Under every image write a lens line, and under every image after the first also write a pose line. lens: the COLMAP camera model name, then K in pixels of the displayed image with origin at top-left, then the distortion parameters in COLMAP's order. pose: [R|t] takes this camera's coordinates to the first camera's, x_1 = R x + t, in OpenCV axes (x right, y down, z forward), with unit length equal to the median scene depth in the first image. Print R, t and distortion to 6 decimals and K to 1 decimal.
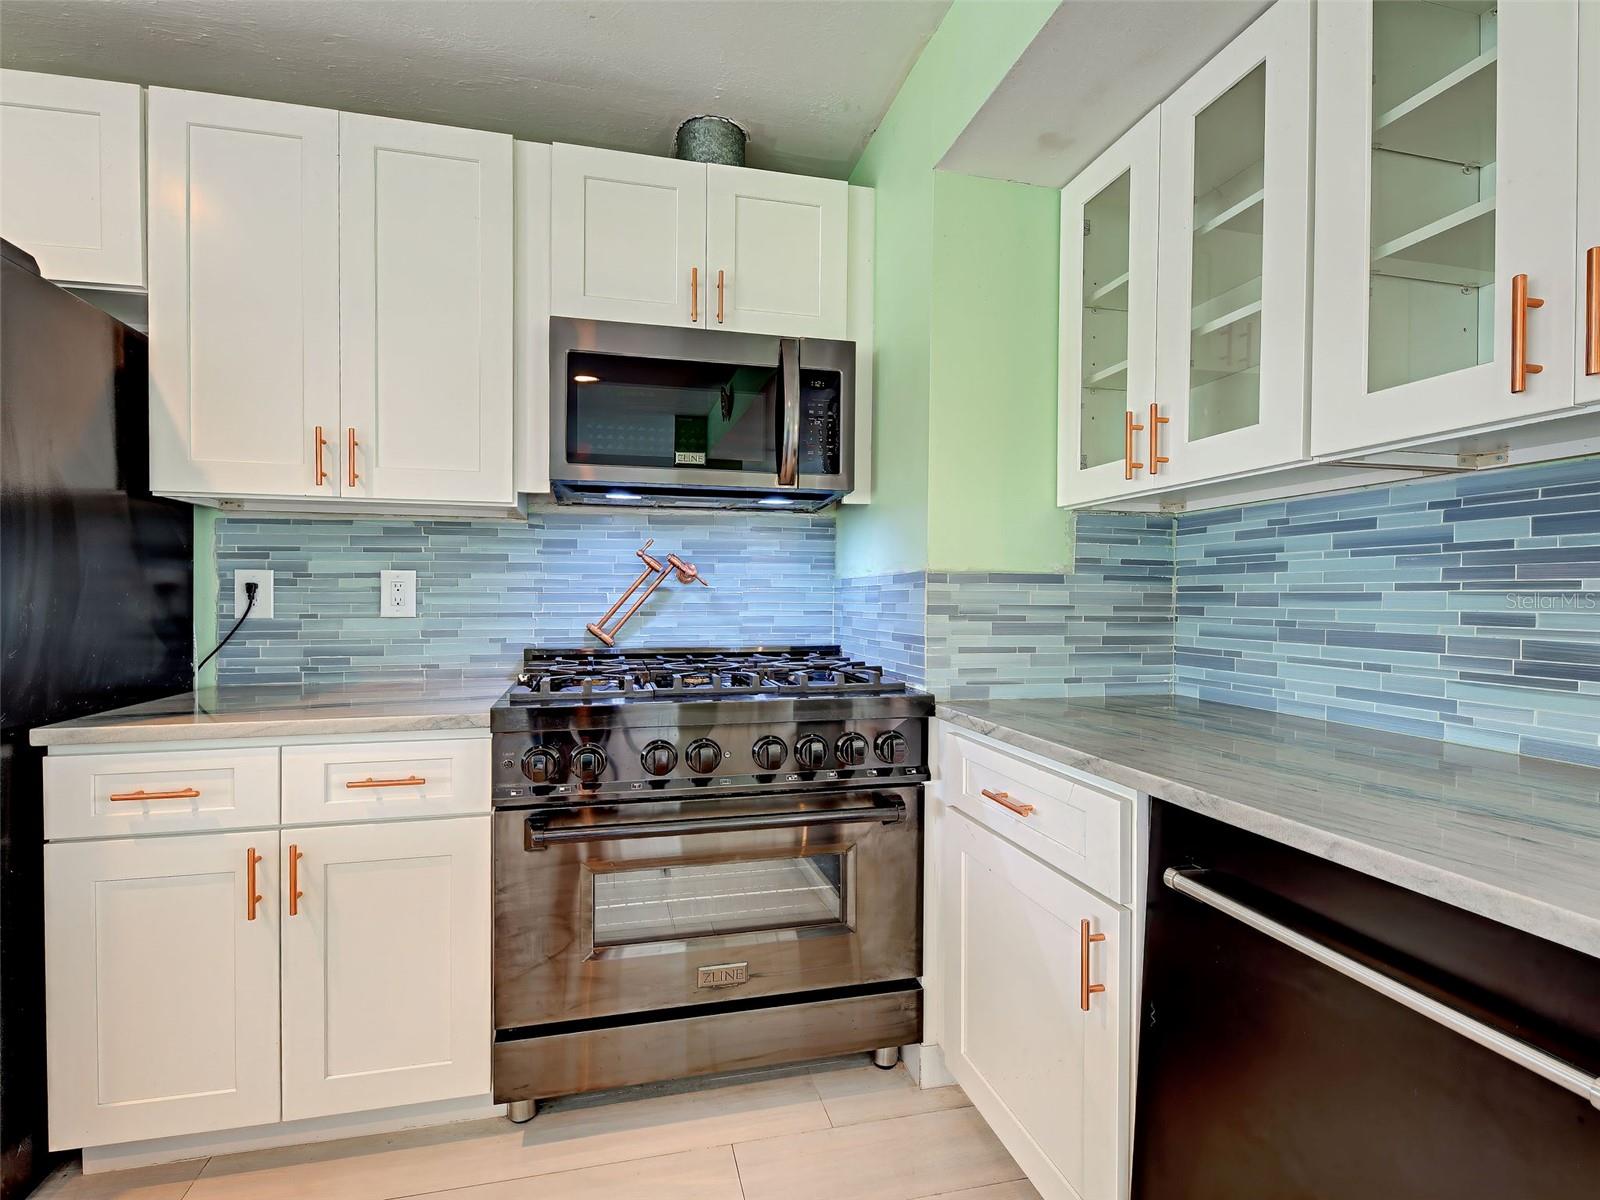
lens RADIAL K [[717.0, 0, 747.0], [0, 717.0, 603.1], [0, 0, 1]] dist [0.010013, -0.002949]
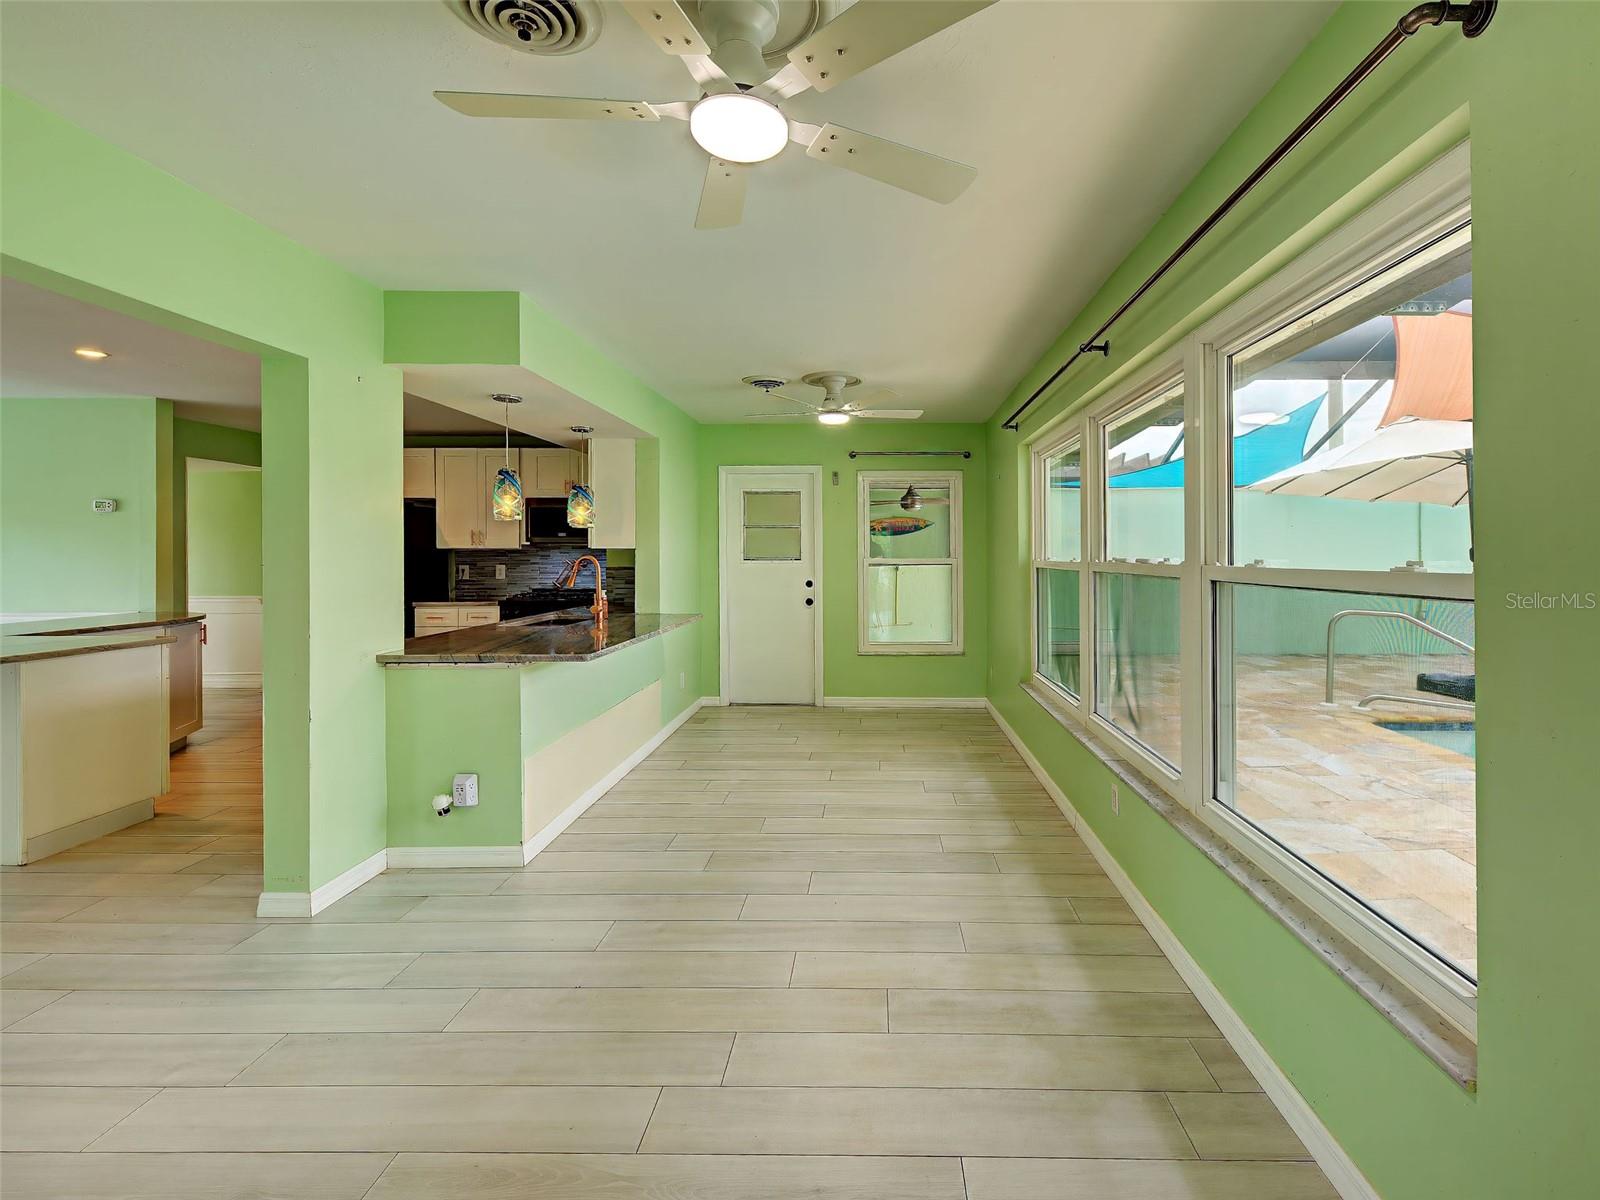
lens RADIAL K [[717.0, 0, 848.9], [0, 717.0, 576.1], [0, 0, 1]] dist [0.010013, -0.002949]
pose [[0.973093, 0.003255, -0.230392, 2.329016], [0.000631, 0.999859, 0.016793, -0.061194], [0.230414, -0.016487, 0.972953, -2.367764]]
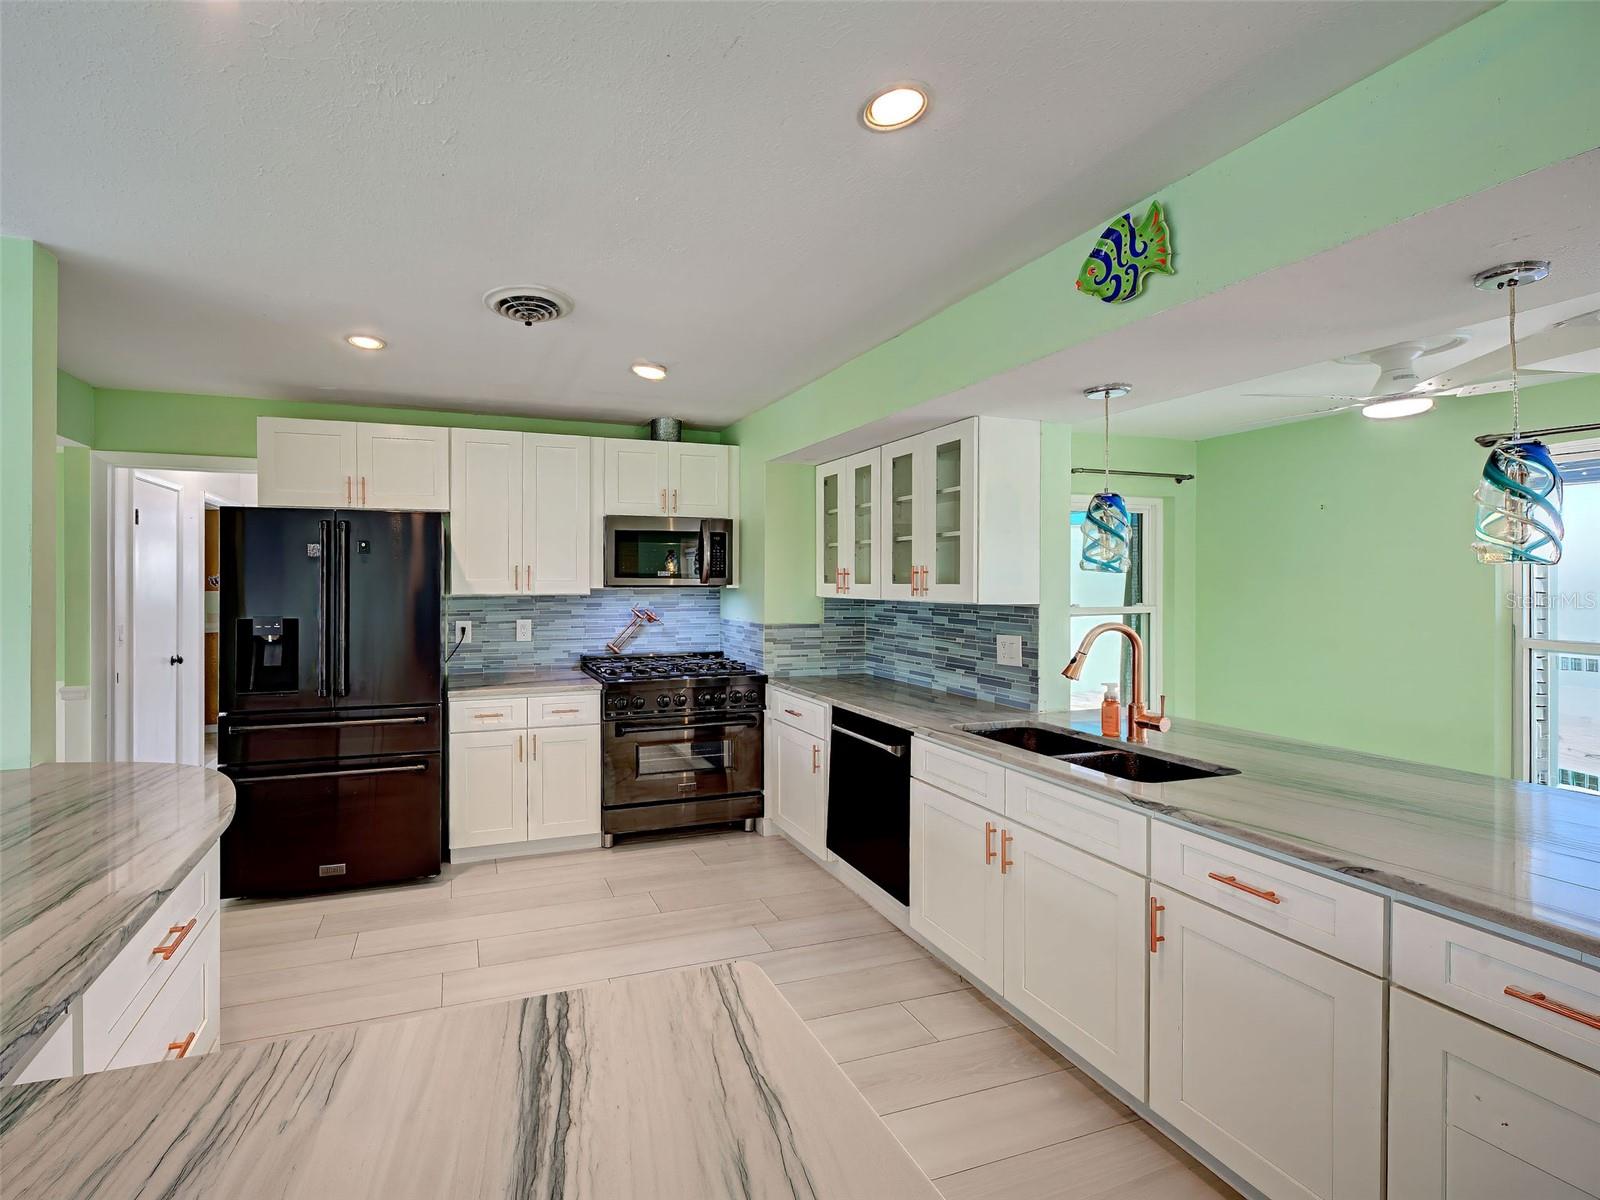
lens RADIAL K [[649.9, 0, 656.2], [0, 649.9, 563.5], [0, 0, 1]] dist [-0.000318, 0.000378]
pose [[0.996384, 0.002237, 0.084937, -0.311585], [0.001150, 0.999207, -0.039797, -0.166025], [-0.084959, 0.039751, 0.995591, -1.210021]]
